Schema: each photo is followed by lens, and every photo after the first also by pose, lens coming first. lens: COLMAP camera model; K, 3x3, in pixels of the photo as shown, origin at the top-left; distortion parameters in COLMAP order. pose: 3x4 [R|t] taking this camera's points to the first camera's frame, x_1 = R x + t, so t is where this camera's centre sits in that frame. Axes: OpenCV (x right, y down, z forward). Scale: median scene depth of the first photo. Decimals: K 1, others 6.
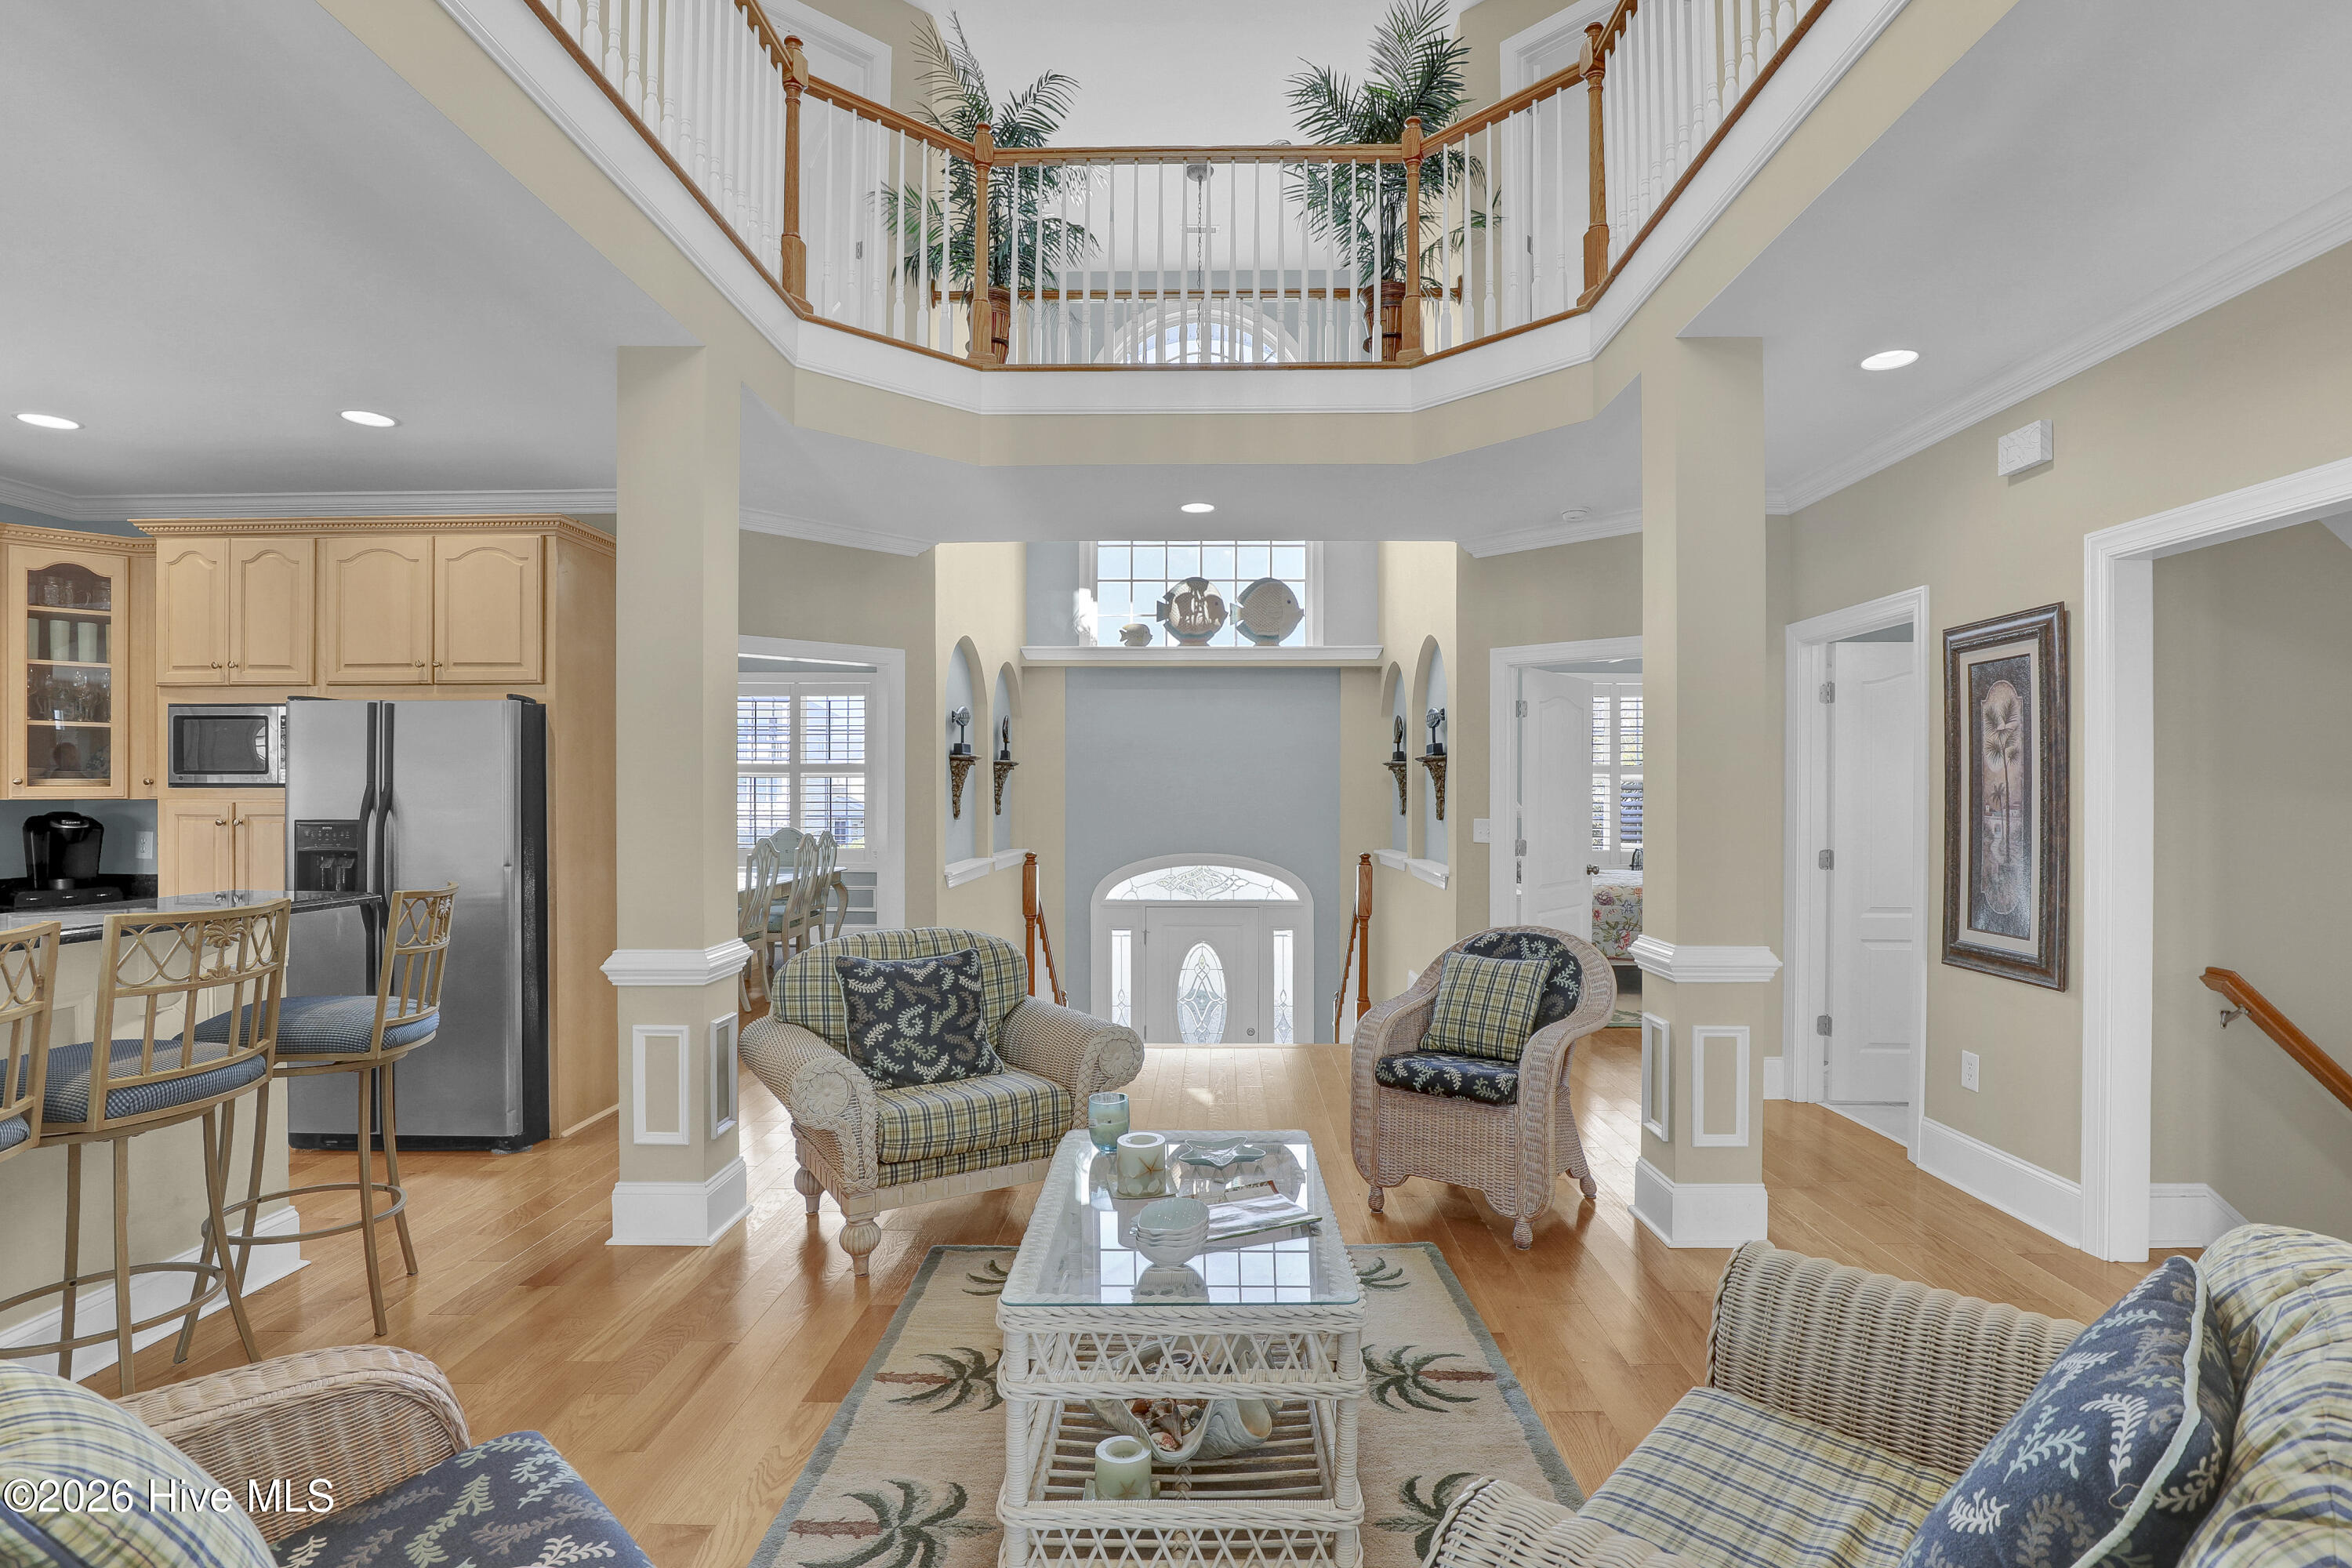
lens RADIAL K [[1130.4, 0, 1203.0], [0, 1130.4, 803.5], [0, 0, 1]] dist [-0.024623, 0.000735]
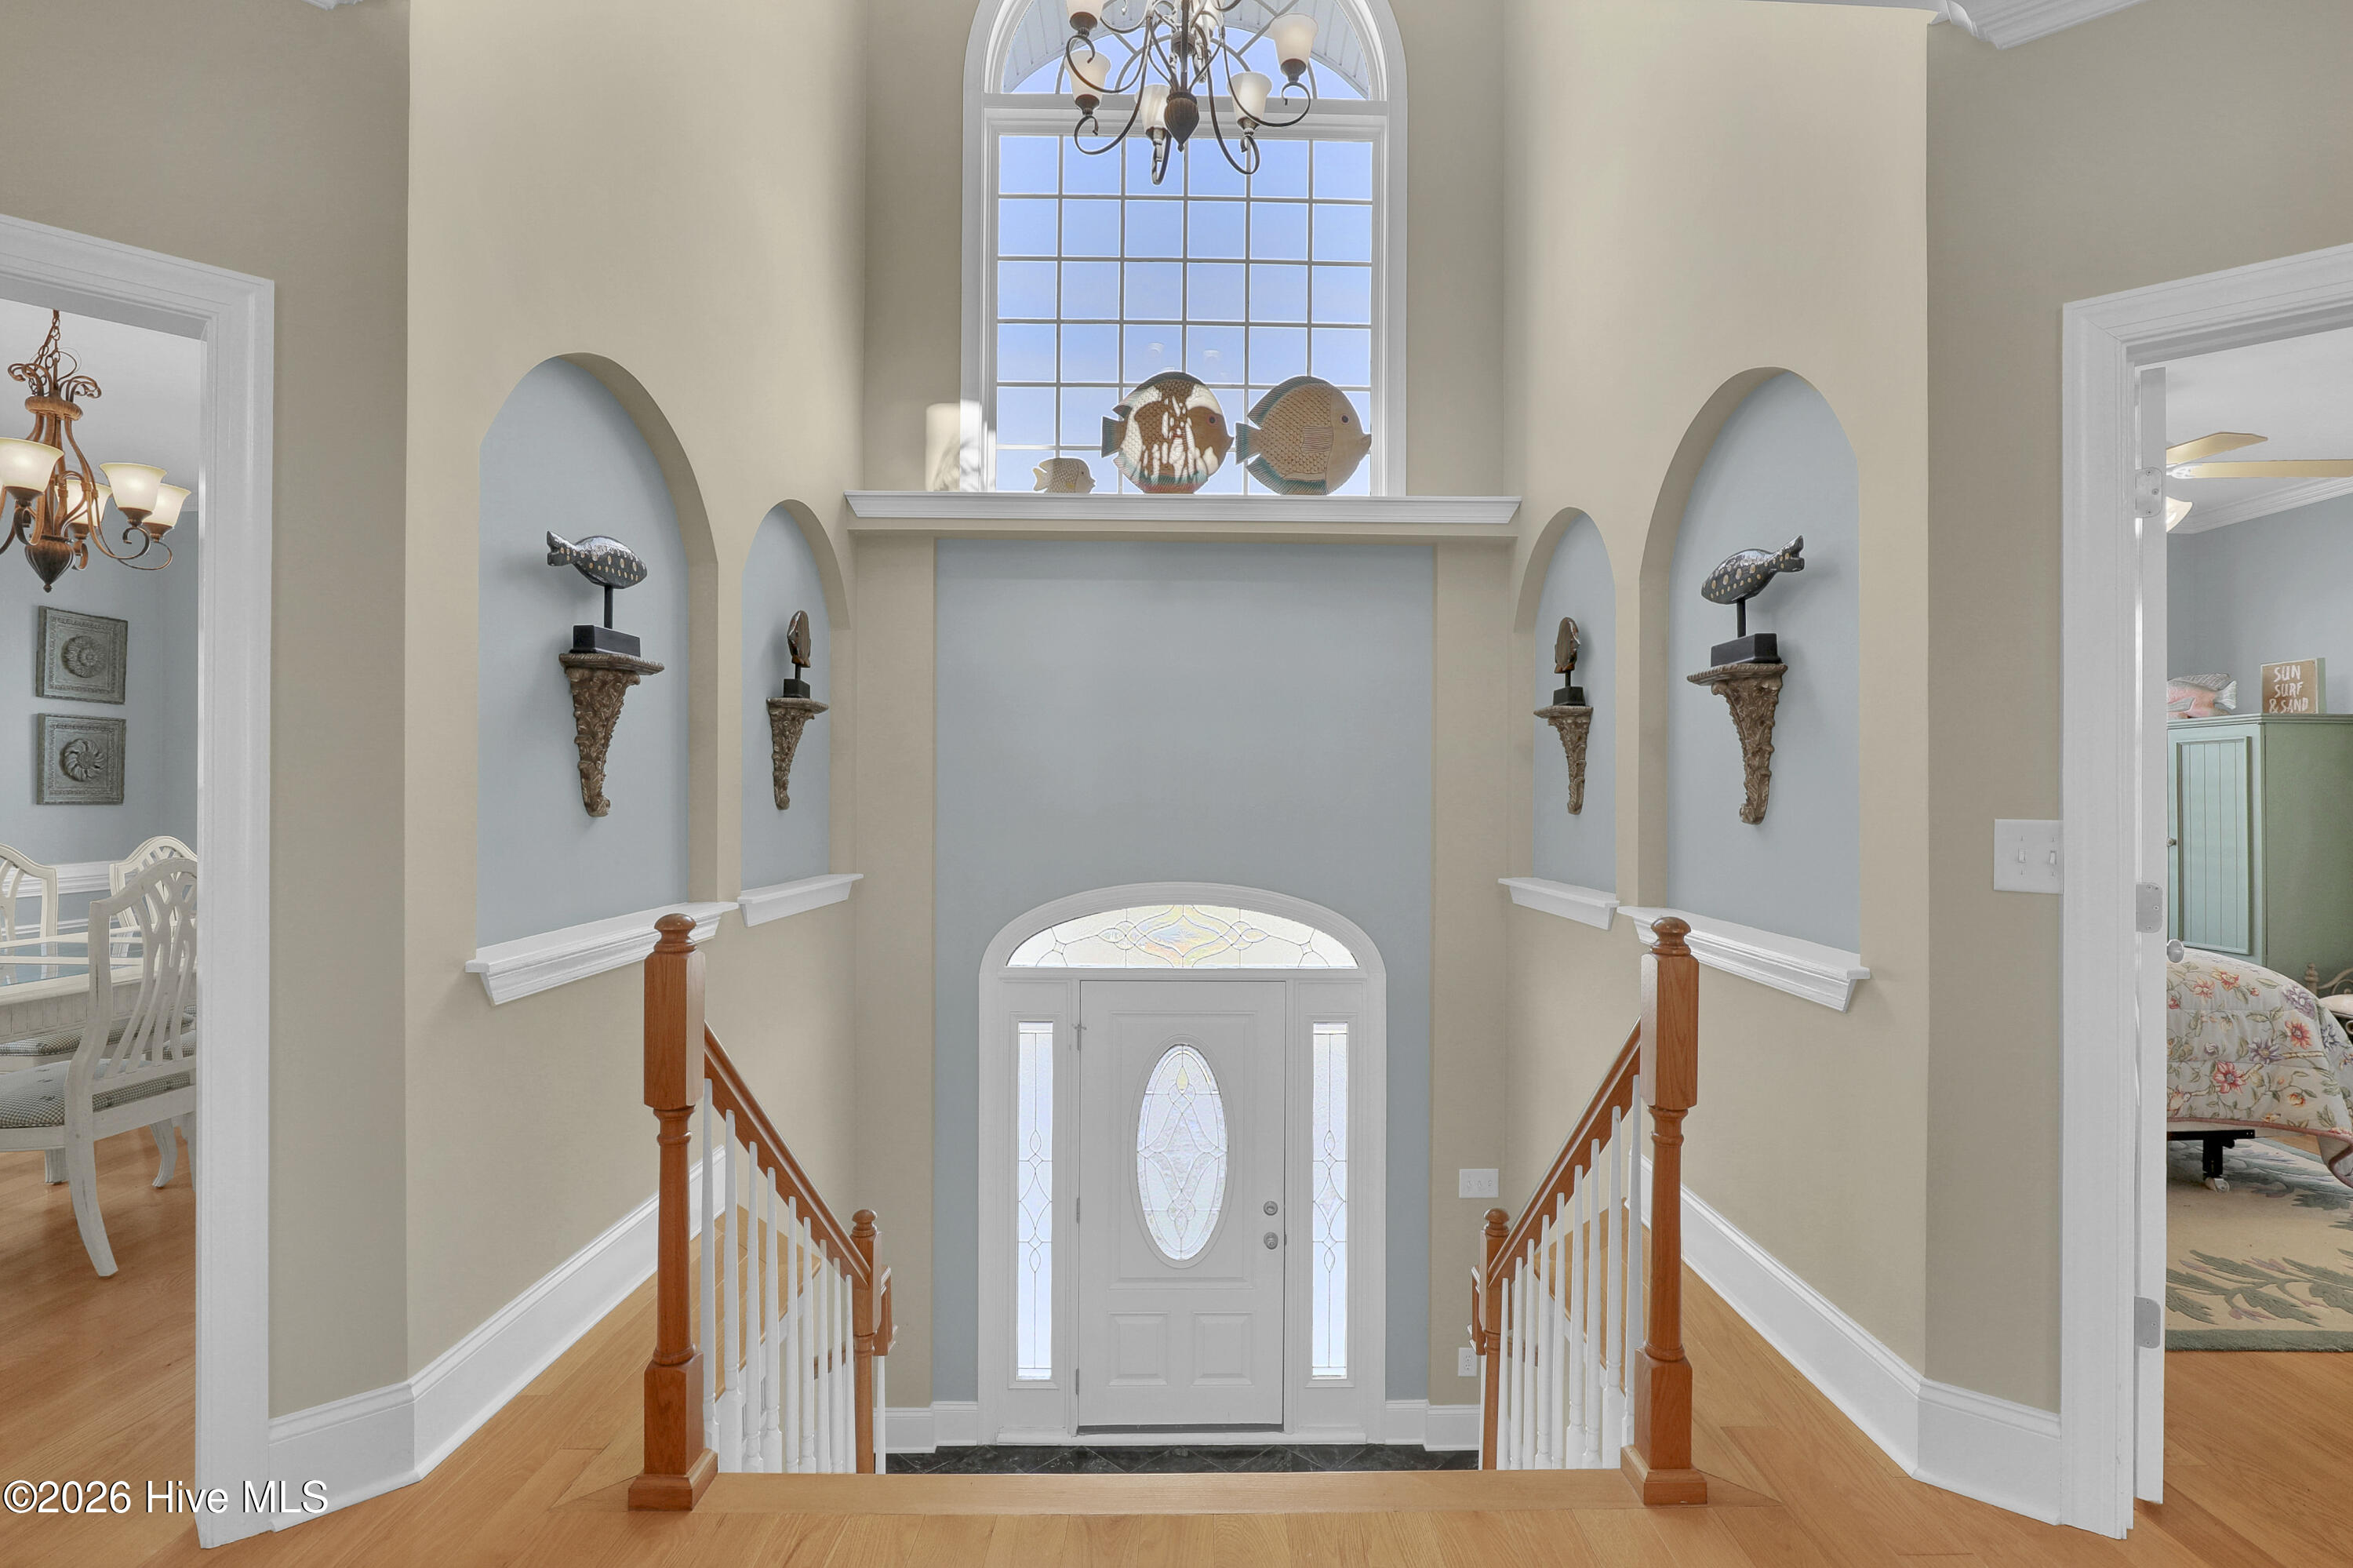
lens RADIAL K [[1150.2, 0, 1166.1], [0, 1150.2, 799.8], [0, 0, 1]] dist [-0.019025, 0.000953]
pose [[0.999999, 0.001506, -0.000040, -0.017438], [-0.001506, 0.999981, -0.006056, 0.015165], [0.000031, 0.006056, 0.999982, 0.883769]]
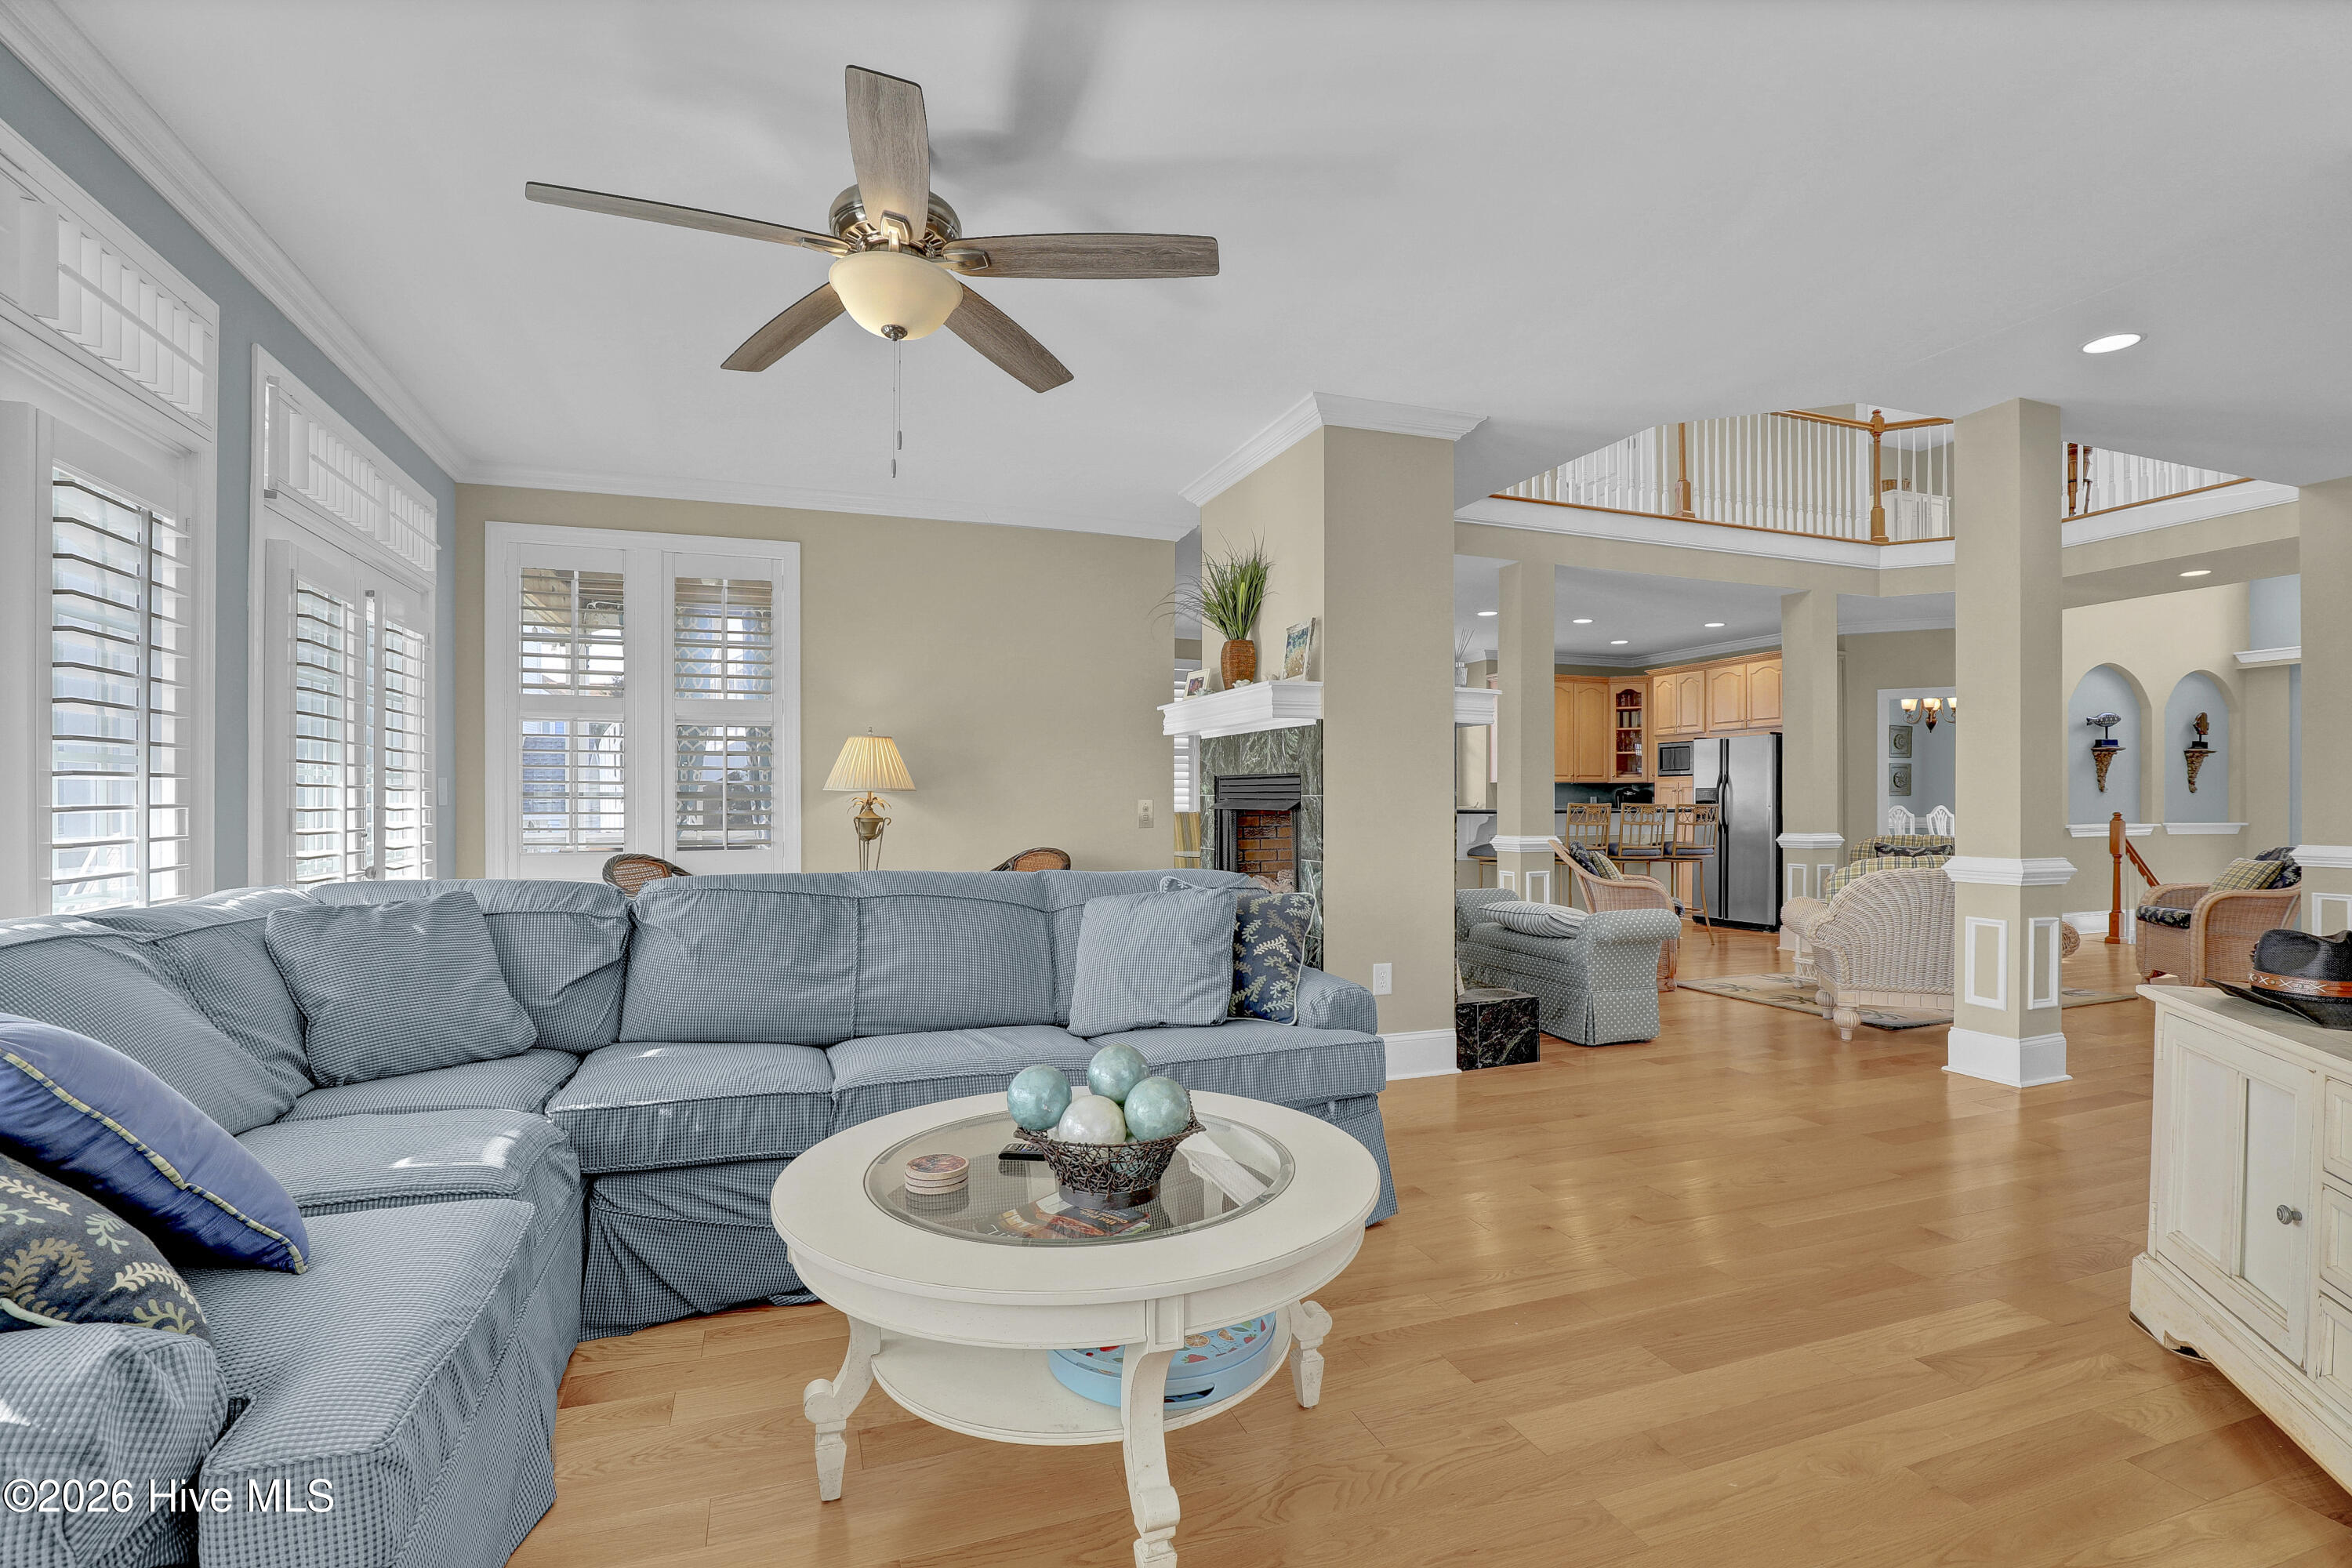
lens RADIAL K [[1127.5, 0, 1176.0], [0, 1127.5, 784.0], [0, 0, 1]] dist [-0.043275, 0.000392]
pose [[0.354352, -0.016135, -0.934973, 0.976771], [-0.006298, 0.999787, -0.019640, 0.055005], [0.935091, 0.012848, 0.354175, -0.855027]]
